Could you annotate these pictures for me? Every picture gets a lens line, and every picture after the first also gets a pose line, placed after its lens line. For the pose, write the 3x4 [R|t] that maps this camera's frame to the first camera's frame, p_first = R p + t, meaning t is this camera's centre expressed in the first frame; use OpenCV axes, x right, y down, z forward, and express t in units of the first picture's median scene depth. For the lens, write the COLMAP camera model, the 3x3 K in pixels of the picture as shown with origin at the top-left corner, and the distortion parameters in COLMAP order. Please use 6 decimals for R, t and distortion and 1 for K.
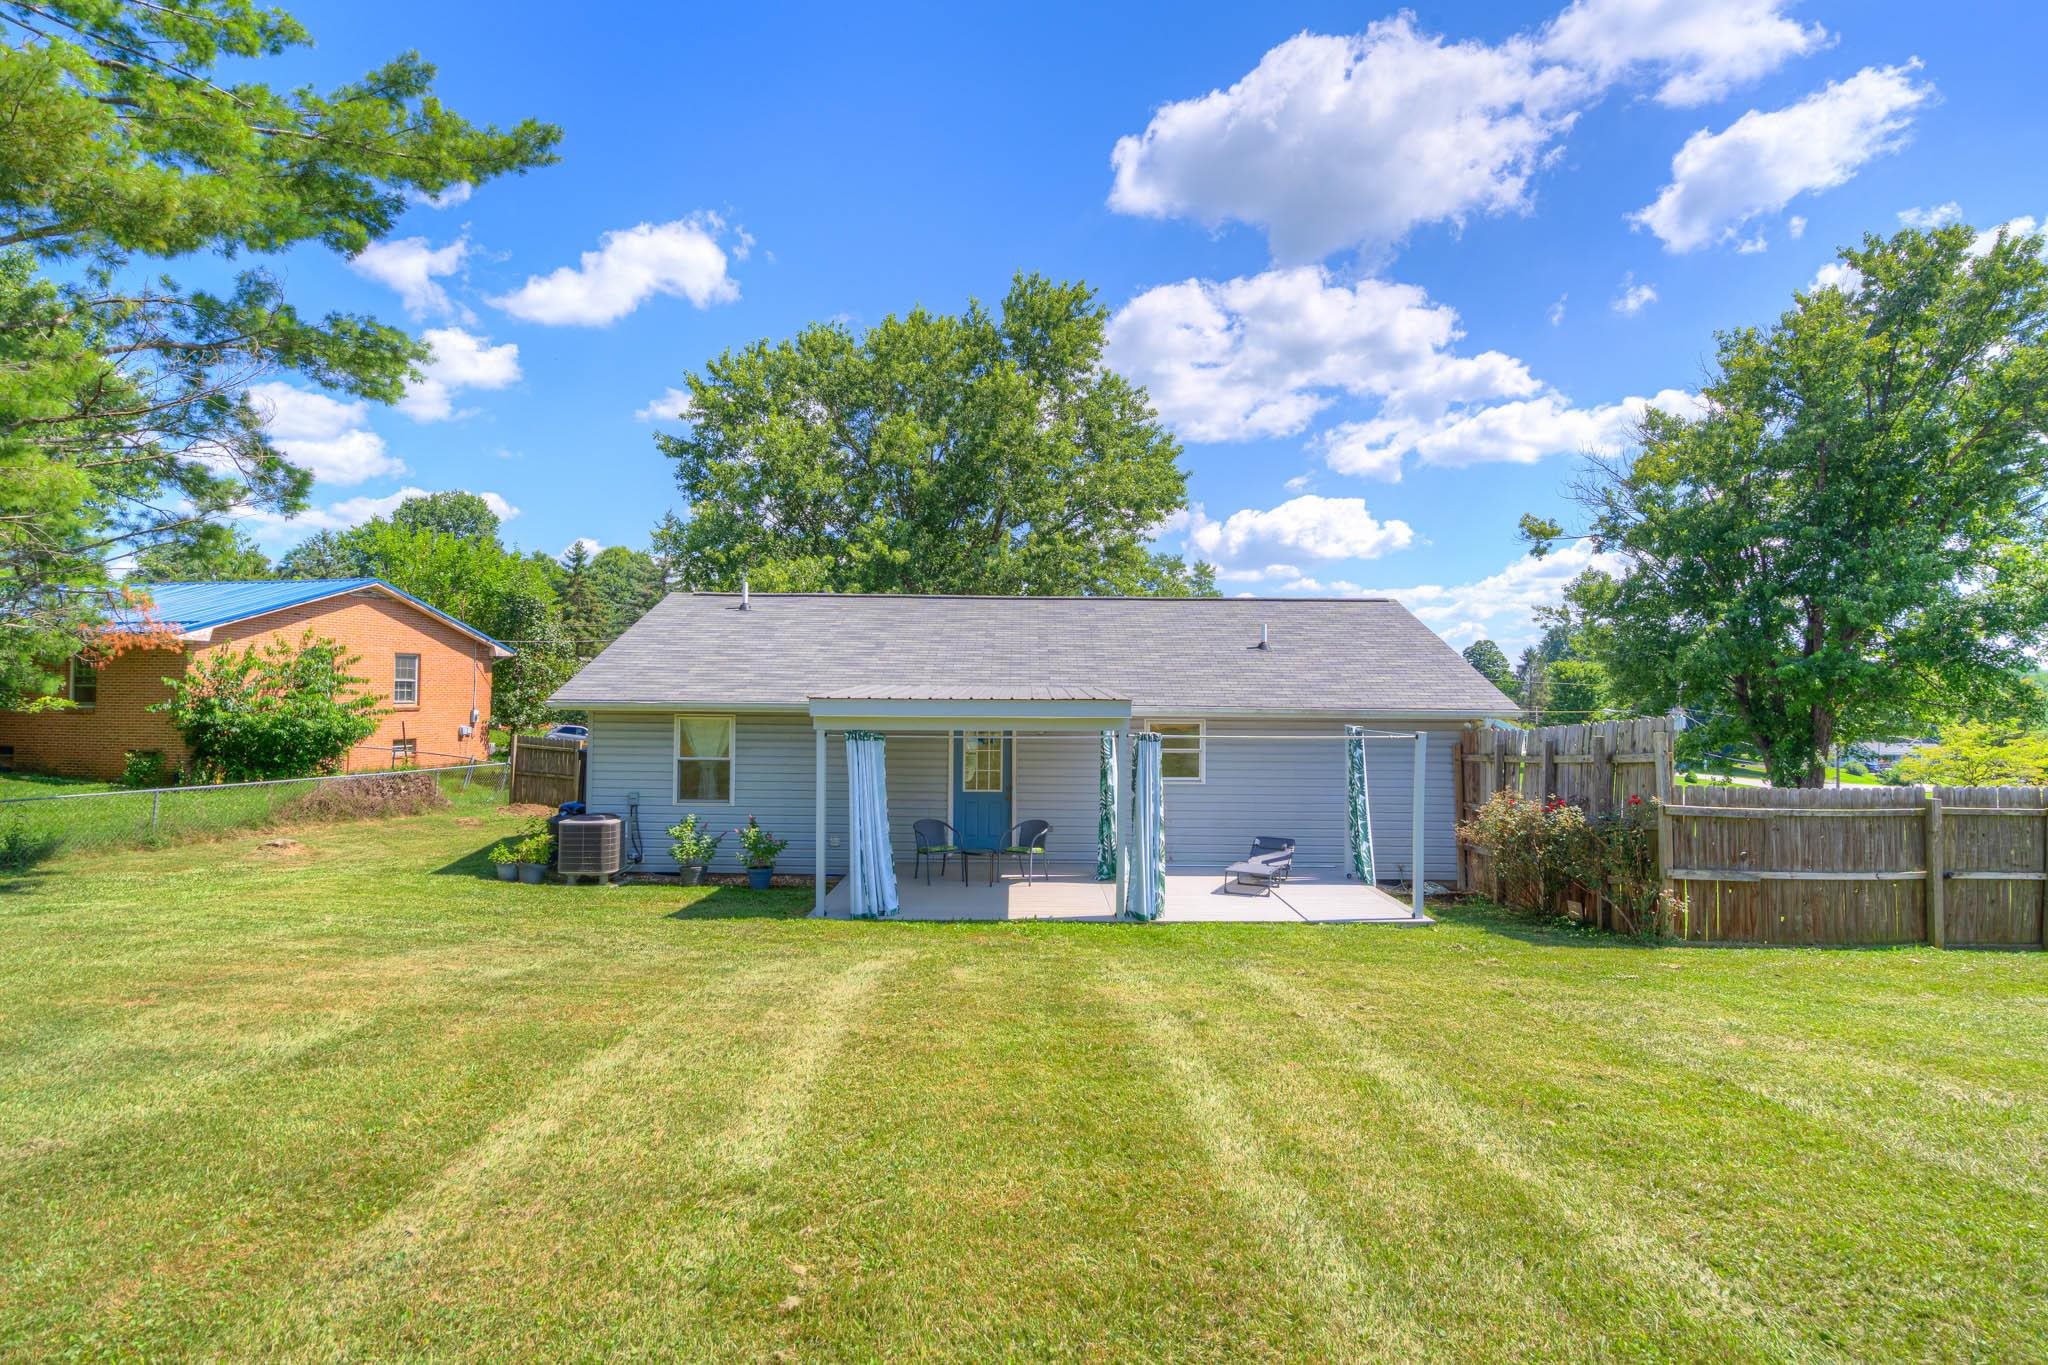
lens RADIAL K [[995.8, 0, 1021.0], [0, 995.8, 670.2], [0, 0, 1]] dist [0.001264, 0.001589]
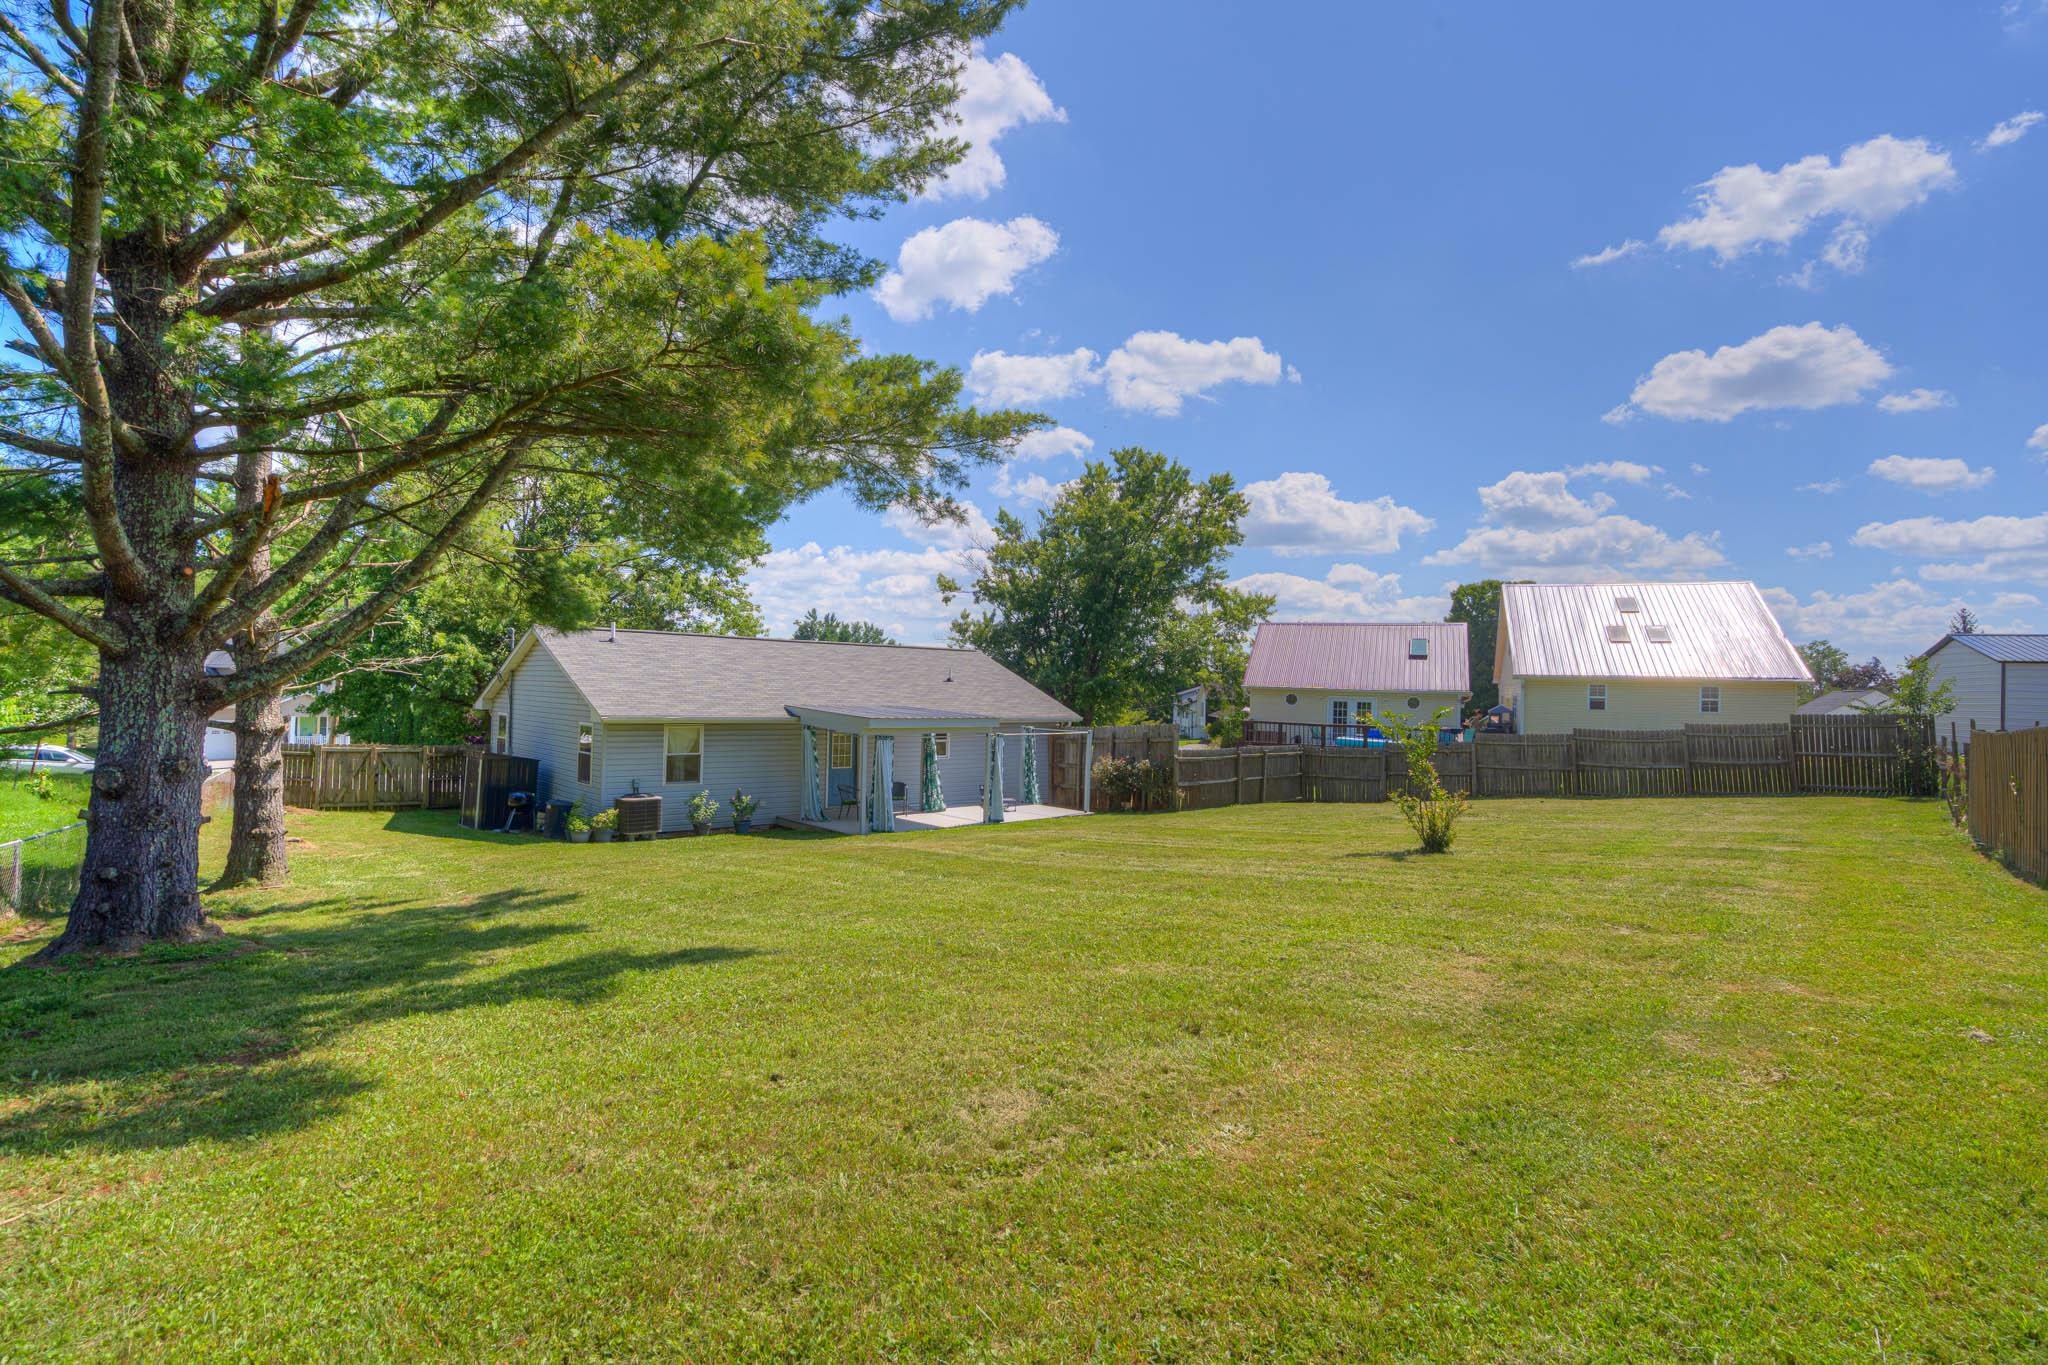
lens RADIAL K [[995.8, 0, 1021.0], [0, 995.8, 670.2], [0, 0, 1]] dist [0.001264, 0.001589]
pose [[0.743722, 0.023207, 0.668086, -0.712253], [-0.034844, 0.999384, 0.004075, -0.044826], [-0.667580, -0.026310, 0.744073, -0.329672]]
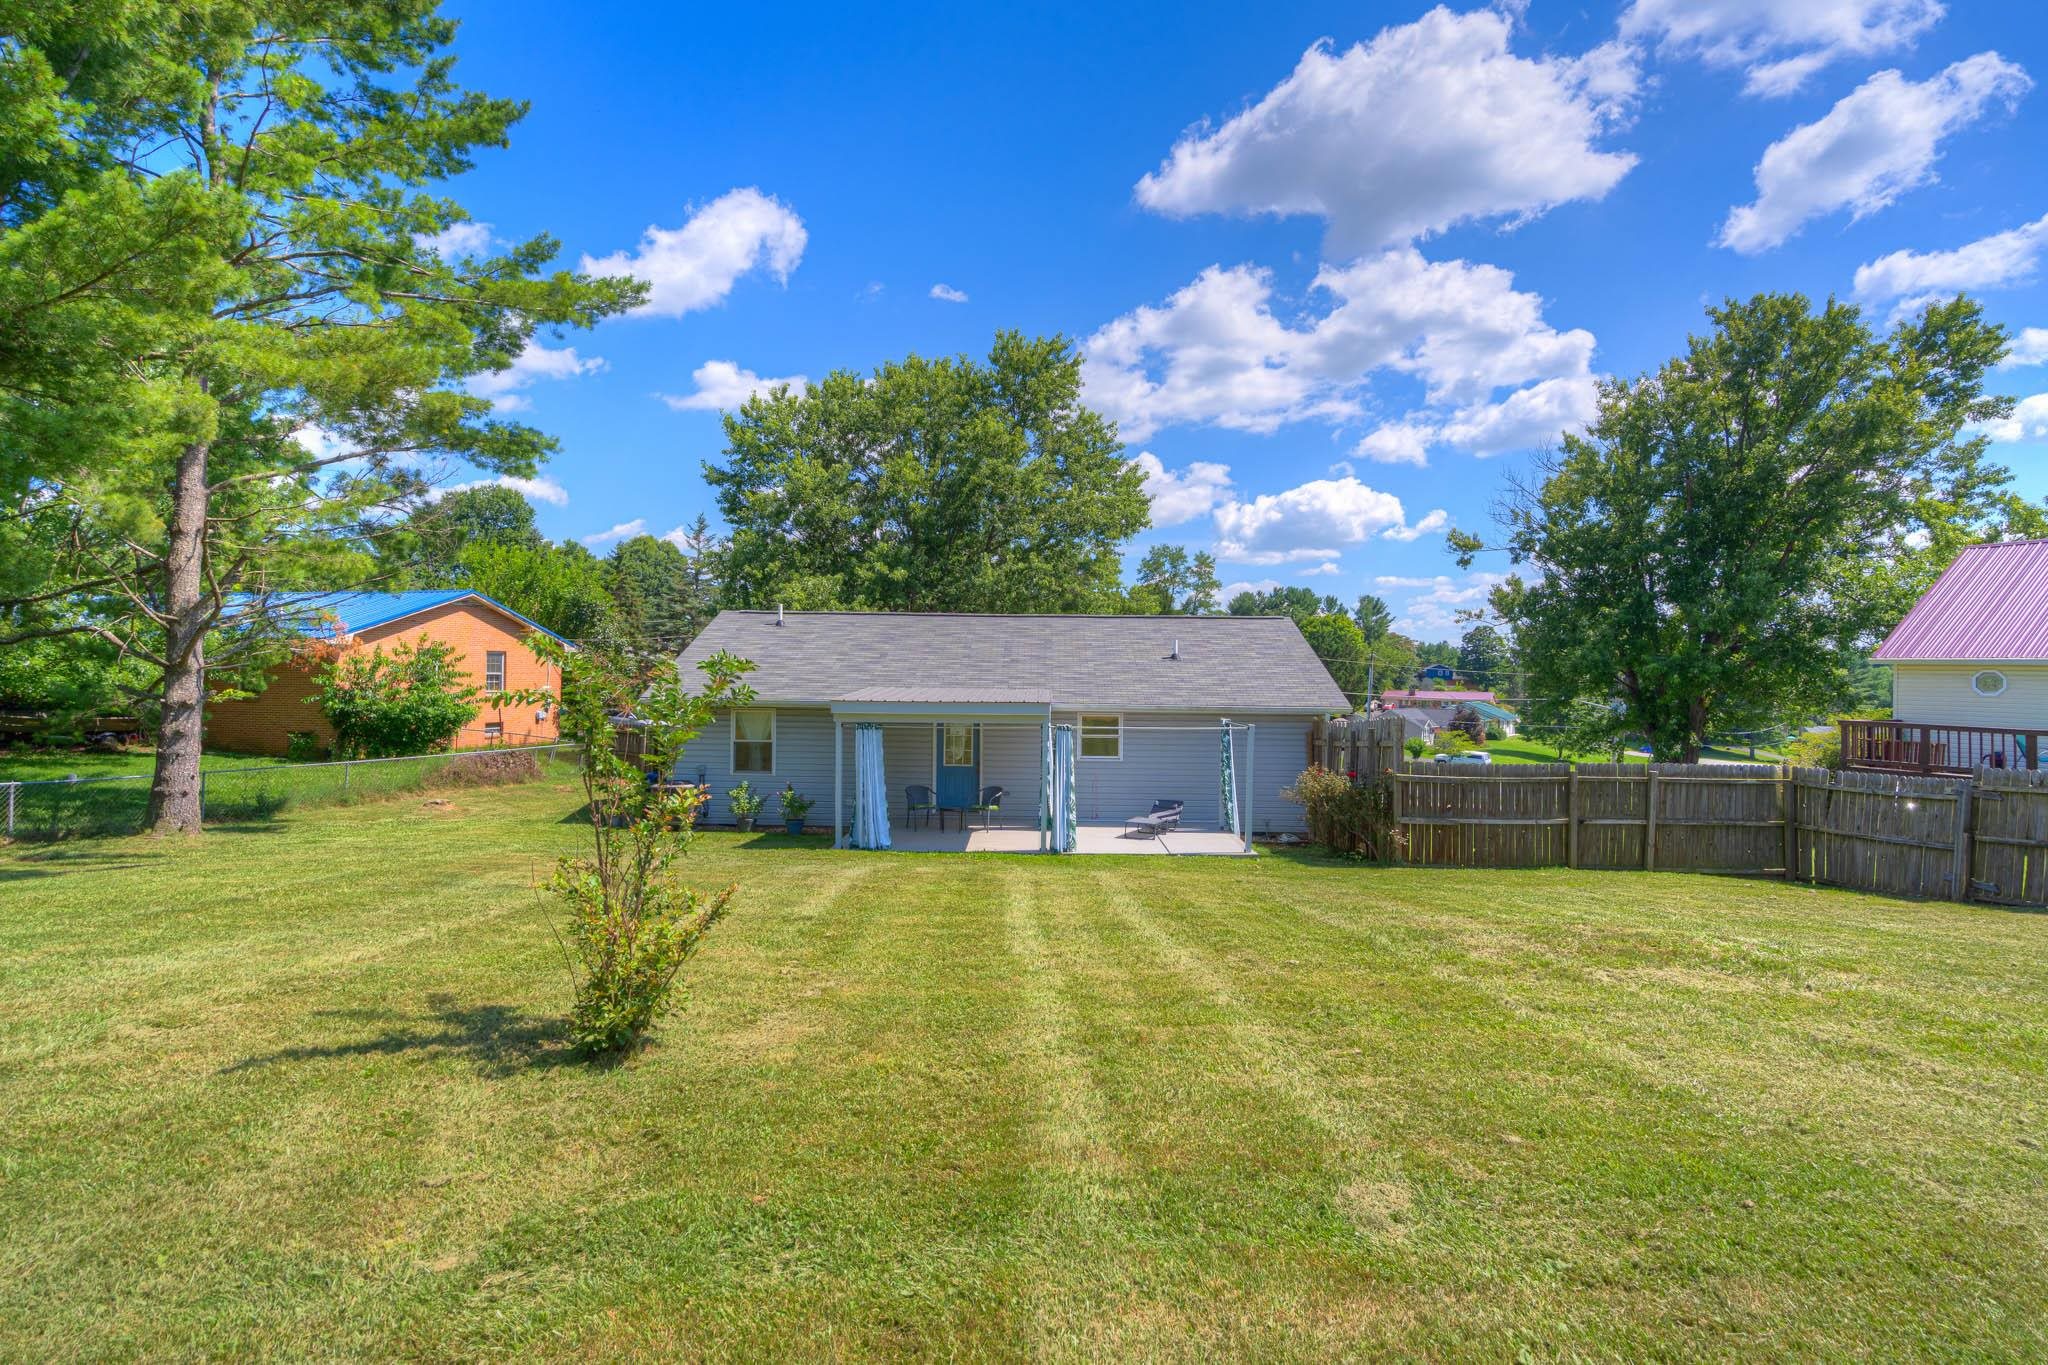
lens RADIAL K [[978.5, 0, 1023.6], [0, 978.5, 673.4], [0, 0, 1]] dist [-0.003265, 0.000014]
pose [[0.999929, 0.002810, -0.011593, 0.050414], [-0.002560, 0.999764, 0.021558, -0.024991], [0.011651, -0.021527, 0.999700, -0.250153]]
